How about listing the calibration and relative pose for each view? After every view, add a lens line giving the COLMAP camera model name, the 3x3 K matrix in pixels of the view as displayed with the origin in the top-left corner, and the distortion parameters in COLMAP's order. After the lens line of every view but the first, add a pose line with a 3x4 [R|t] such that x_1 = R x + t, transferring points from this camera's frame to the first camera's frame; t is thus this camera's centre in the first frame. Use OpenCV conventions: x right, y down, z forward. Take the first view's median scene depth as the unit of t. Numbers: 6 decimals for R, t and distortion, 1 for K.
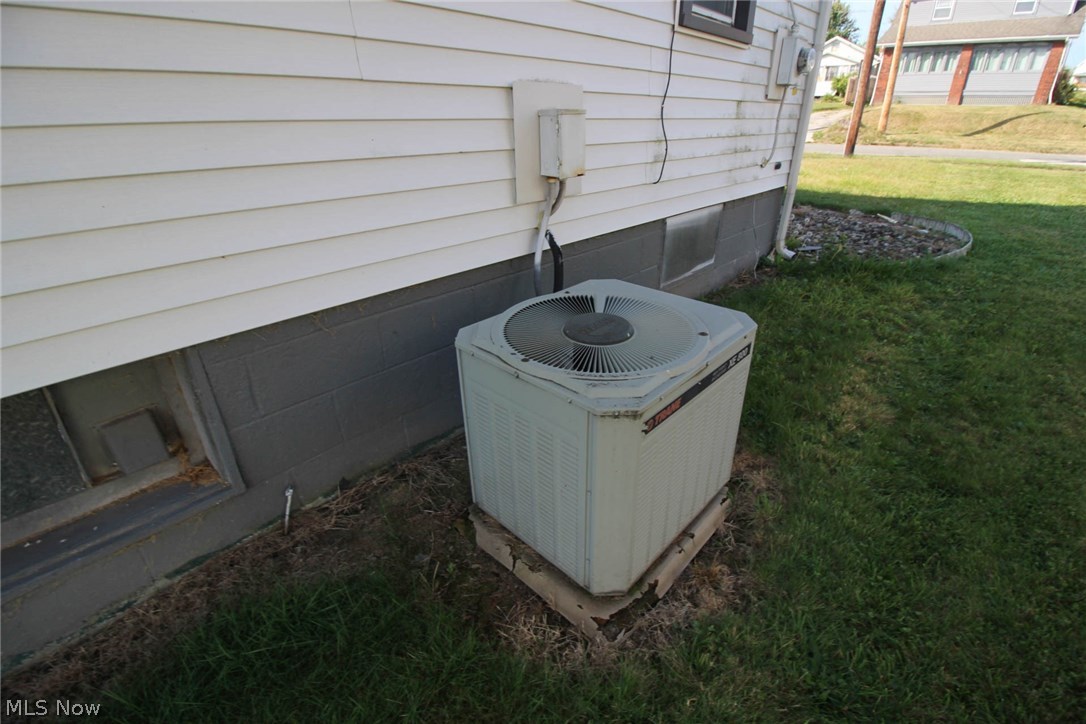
lens RADIAL K [[506.7, 0, 549.9], [0, 506.7, 350.4], [0, 0, 1]] dist [-0.001347, -0.012577]
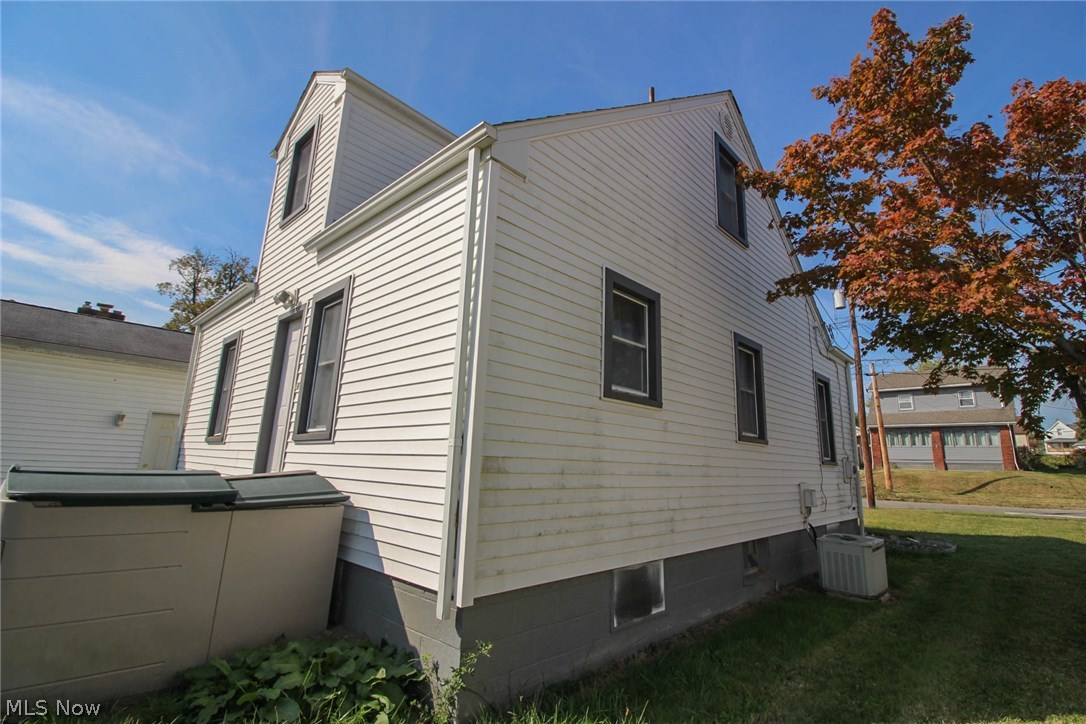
lens RADIAL K [[506.7, 0, 549.9], [0, 506.7, 350.4], [0, 0, 1]] dist [-0.001347, -0.012577]
pose [[0.998945, 0.025150, -0.038428, -0.161230], [-0.043334, 0.793303, -0.607283, 0.097628], [0.015212, 0.608308, 0.793556, -0.240832]]
